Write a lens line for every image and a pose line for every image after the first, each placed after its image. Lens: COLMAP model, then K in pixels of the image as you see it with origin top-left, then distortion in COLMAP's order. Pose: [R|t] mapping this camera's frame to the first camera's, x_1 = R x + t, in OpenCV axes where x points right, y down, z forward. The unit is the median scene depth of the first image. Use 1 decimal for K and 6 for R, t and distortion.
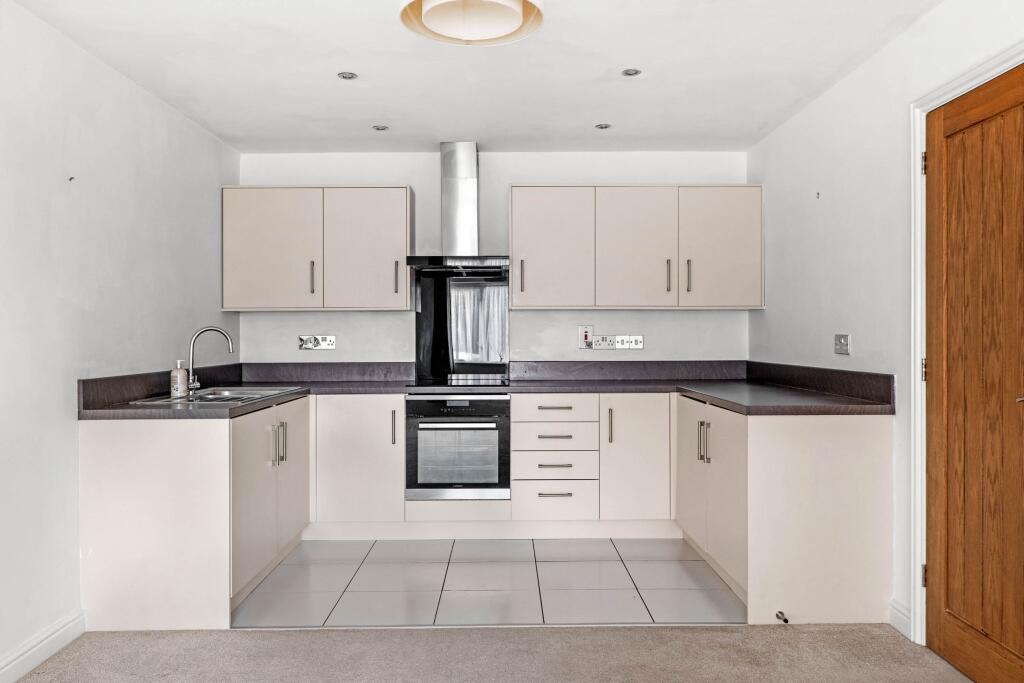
lens RADIAL K [[772.7, 0, 512.3], [0, 772.7, 335.2], [0, 0, 1]] dist [0.004992, -0.000895]
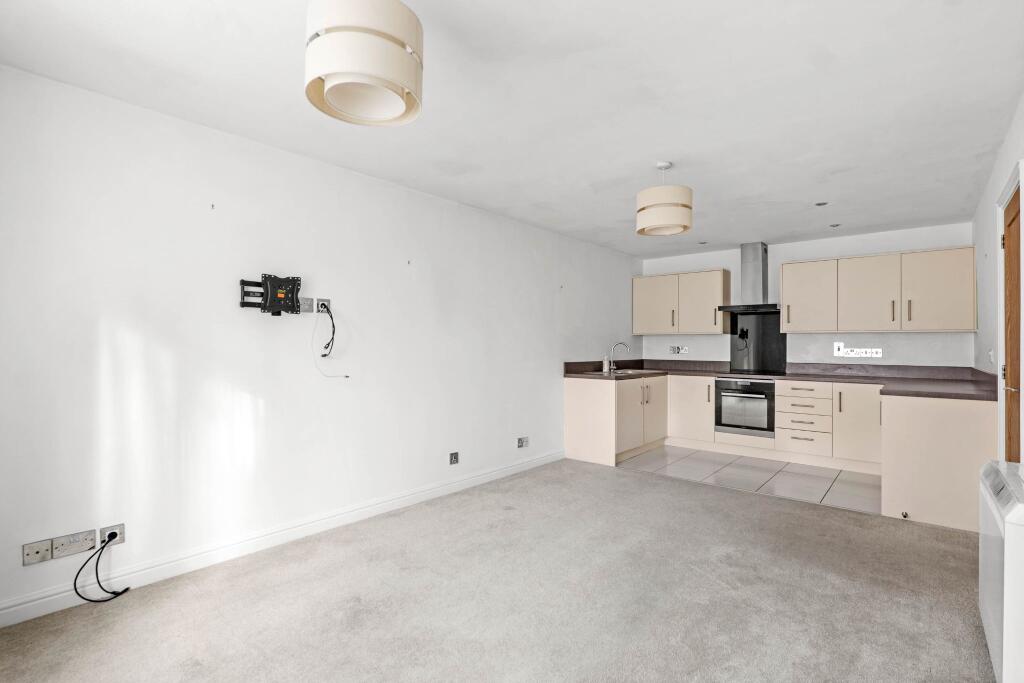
lens RADIAL K [[479.4, 0, 511.4], [0, 479.4, 342.7], [0, 0, 1]] dist [-0.000073, -0.000060]
pose [[0.754765, 0.005062, -0.655975, 0.267969], [-0.009236, 0.999953, -0.002910, -0.002219], [0.655930, 0.008255, 0.754777, -0.254792]]
